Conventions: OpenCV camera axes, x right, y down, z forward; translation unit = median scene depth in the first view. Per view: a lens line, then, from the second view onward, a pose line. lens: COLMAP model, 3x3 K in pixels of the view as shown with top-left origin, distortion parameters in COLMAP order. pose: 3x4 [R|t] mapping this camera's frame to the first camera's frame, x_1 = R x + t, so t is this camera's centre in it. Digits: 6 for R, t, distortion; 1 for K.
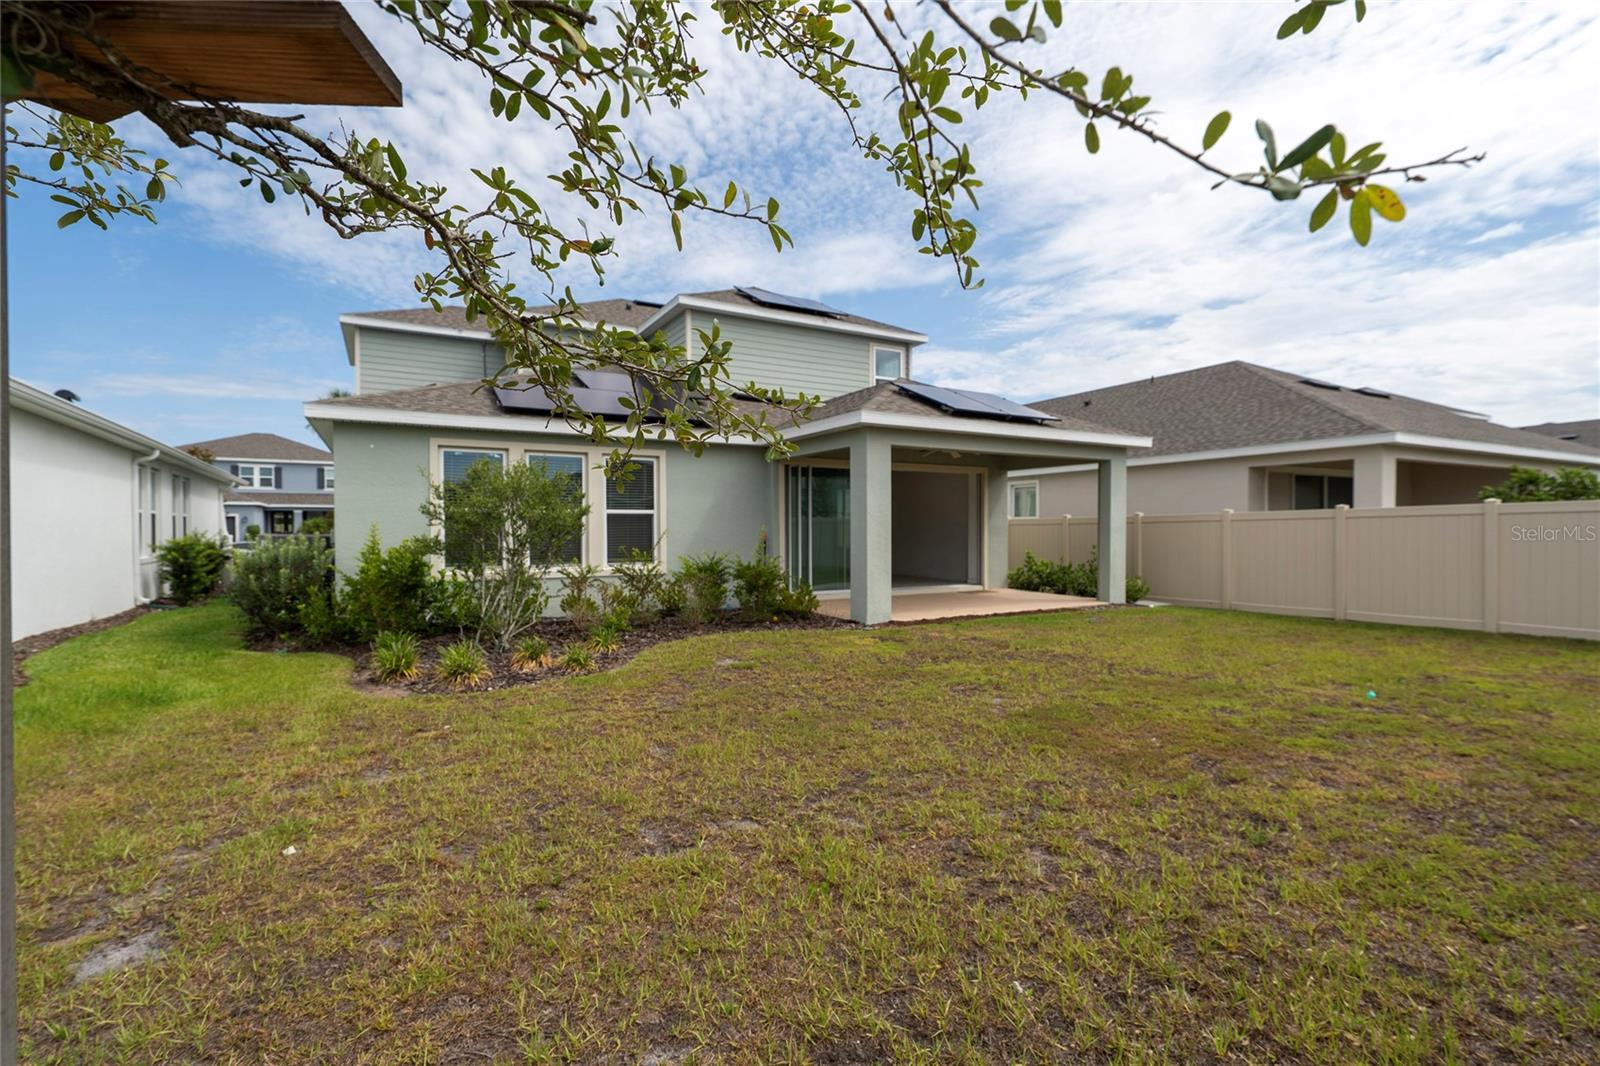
lens RADIAL K [[736.8, 0, 796.4], [0, 736.8, 536.9], [0, 0, 1]] dist [-0.000207, -0.000003]
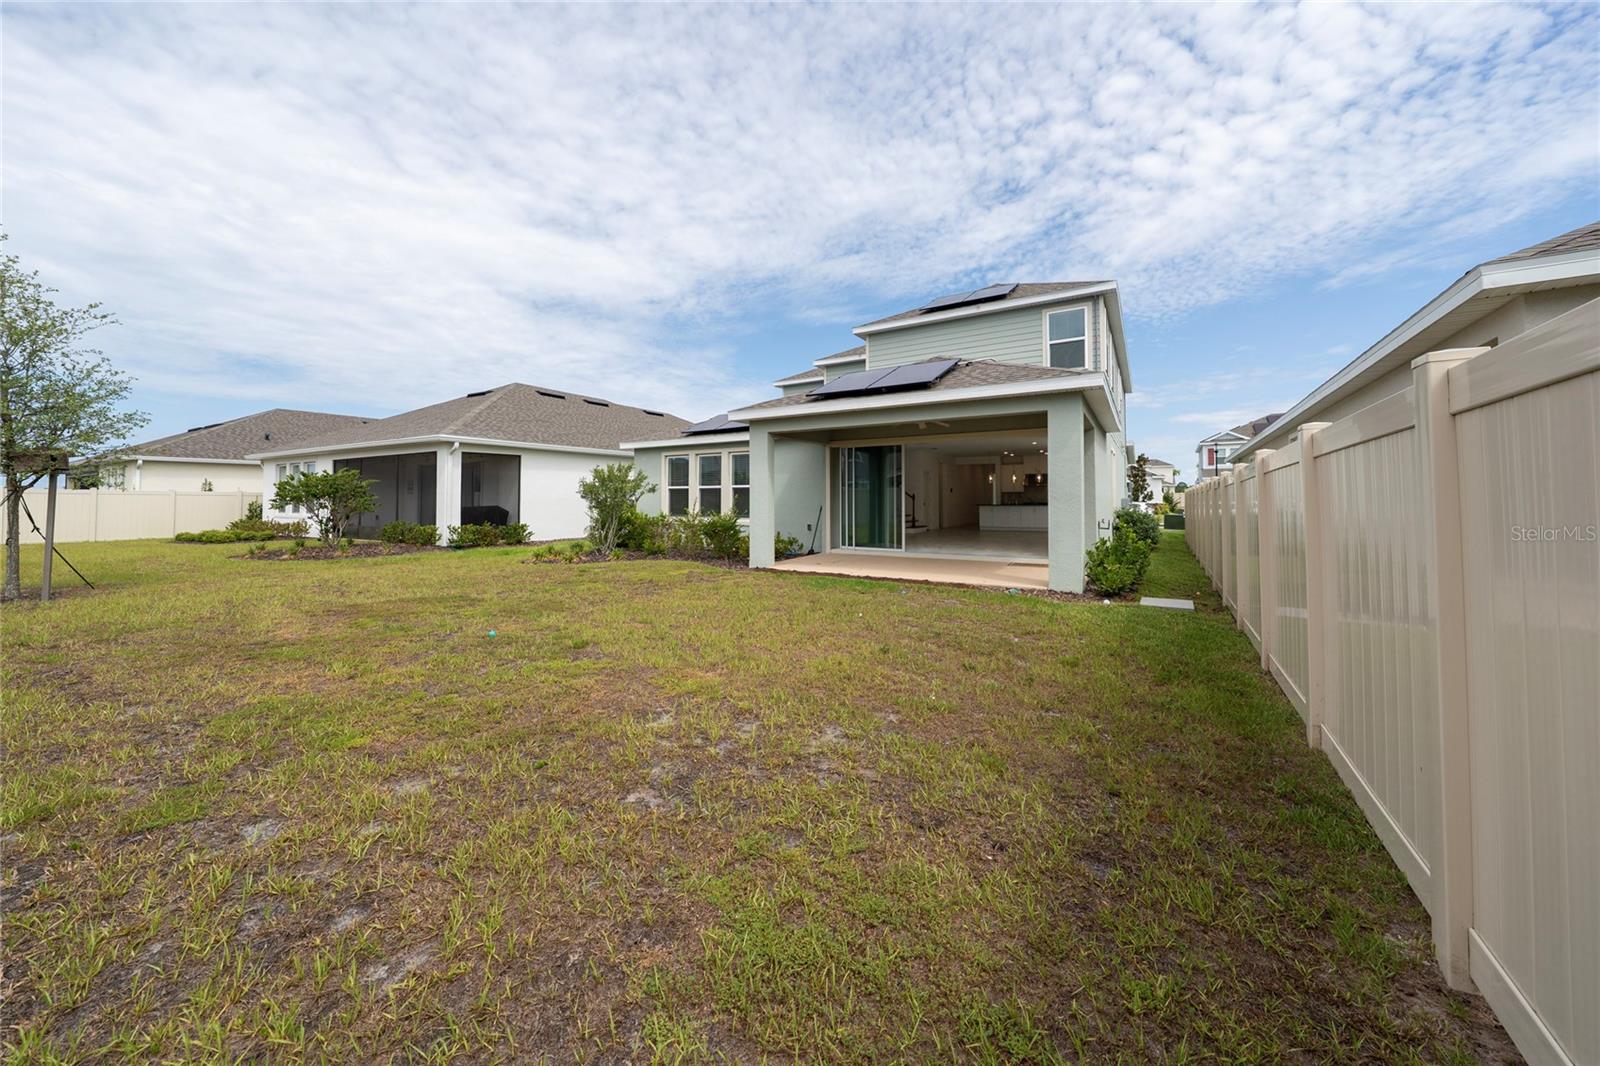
lens RADIAL K [[564.1, 0, 800.4], [0, 564.1, 487.4], [0, 0, 1]] dist [0.001279, 0.000037]
pose [[0.479948, -0.015105, -0.877167, 0.949728], [0.000706, 0.999858, -0.016831, -0.011010], [0.877297, 0.007459, 0.479891, 0.528854]]
